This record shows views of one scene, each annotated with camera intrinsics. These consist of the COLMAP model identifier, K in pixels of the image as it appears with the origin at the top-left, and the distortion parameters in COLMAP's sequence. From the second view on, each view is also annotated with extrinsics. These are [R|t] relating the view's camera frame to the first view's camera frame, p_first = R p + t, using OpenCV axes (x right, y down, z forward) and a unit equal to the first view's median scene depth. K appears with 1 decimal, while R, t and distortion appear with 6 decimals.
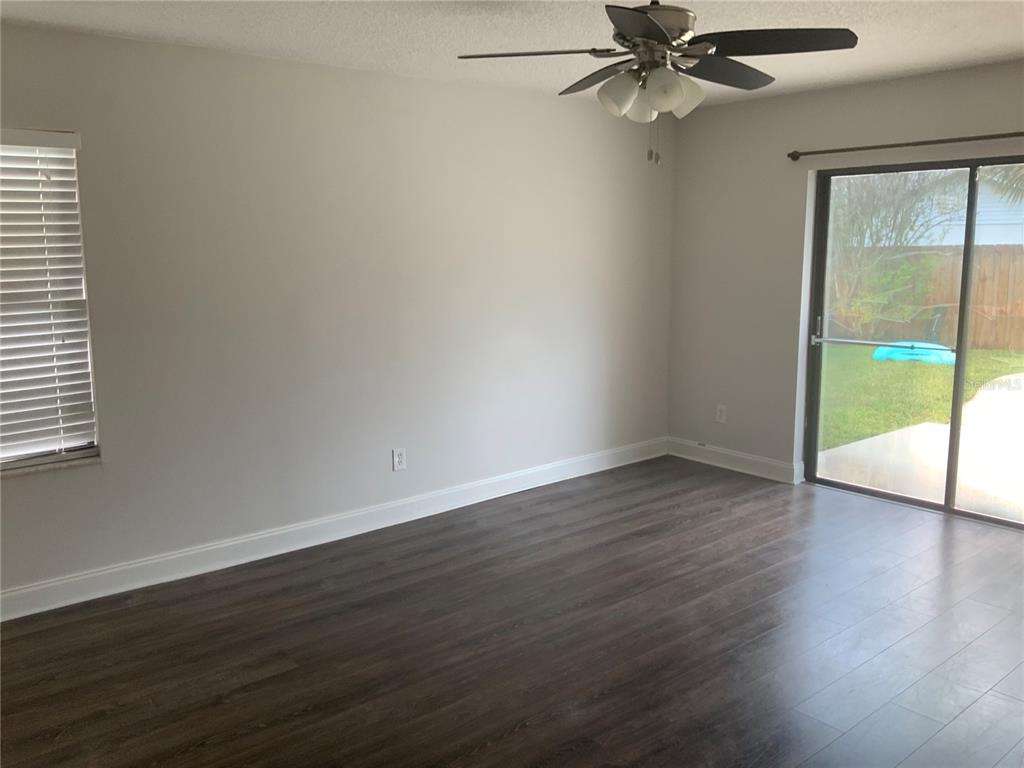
lens RADIAL K [[849.3, 0, 507.4], [0, 849.3, 381.7], [0, 0, 1]] dist [0.032776, -0.040557]
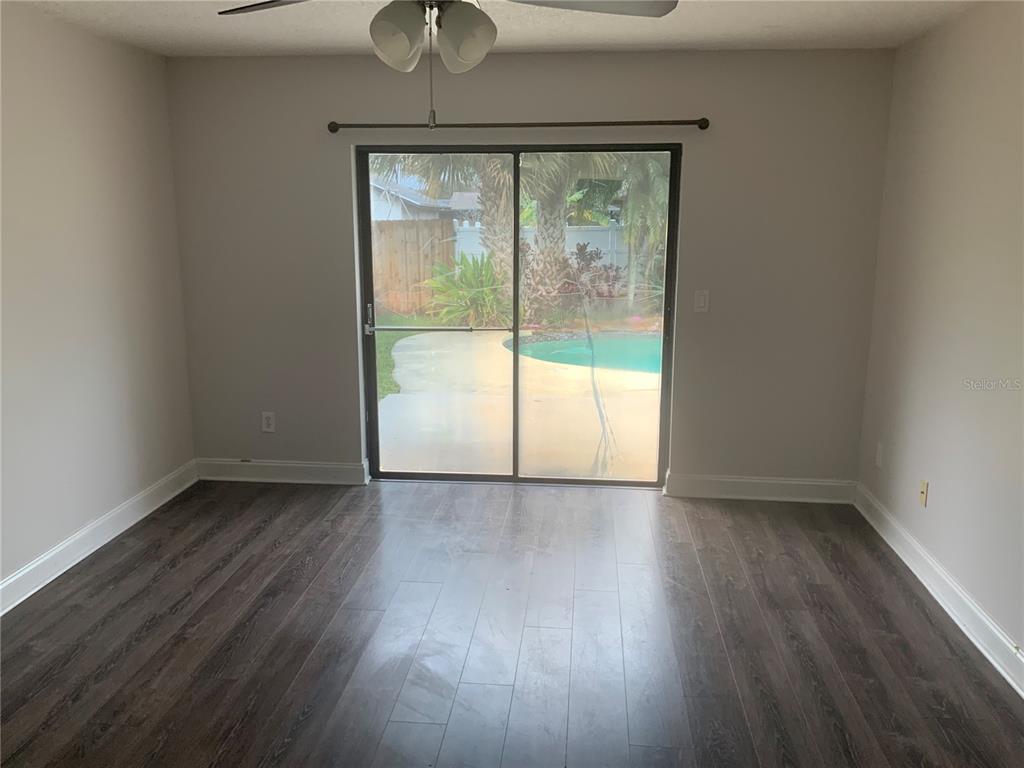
lens RADIAL K [[849.3, 0, 513.0], [0, 849.3, 386.5], [0, 0, 1]] dist [0.032776, -0.040557]
pose [[0.699036, -0.138747, 0.701497, -0.192353], [0.106169, 0.990261, 0.090063, -0.053851], [-0.707161, 0.011520, 0.706959, 0.228416]]
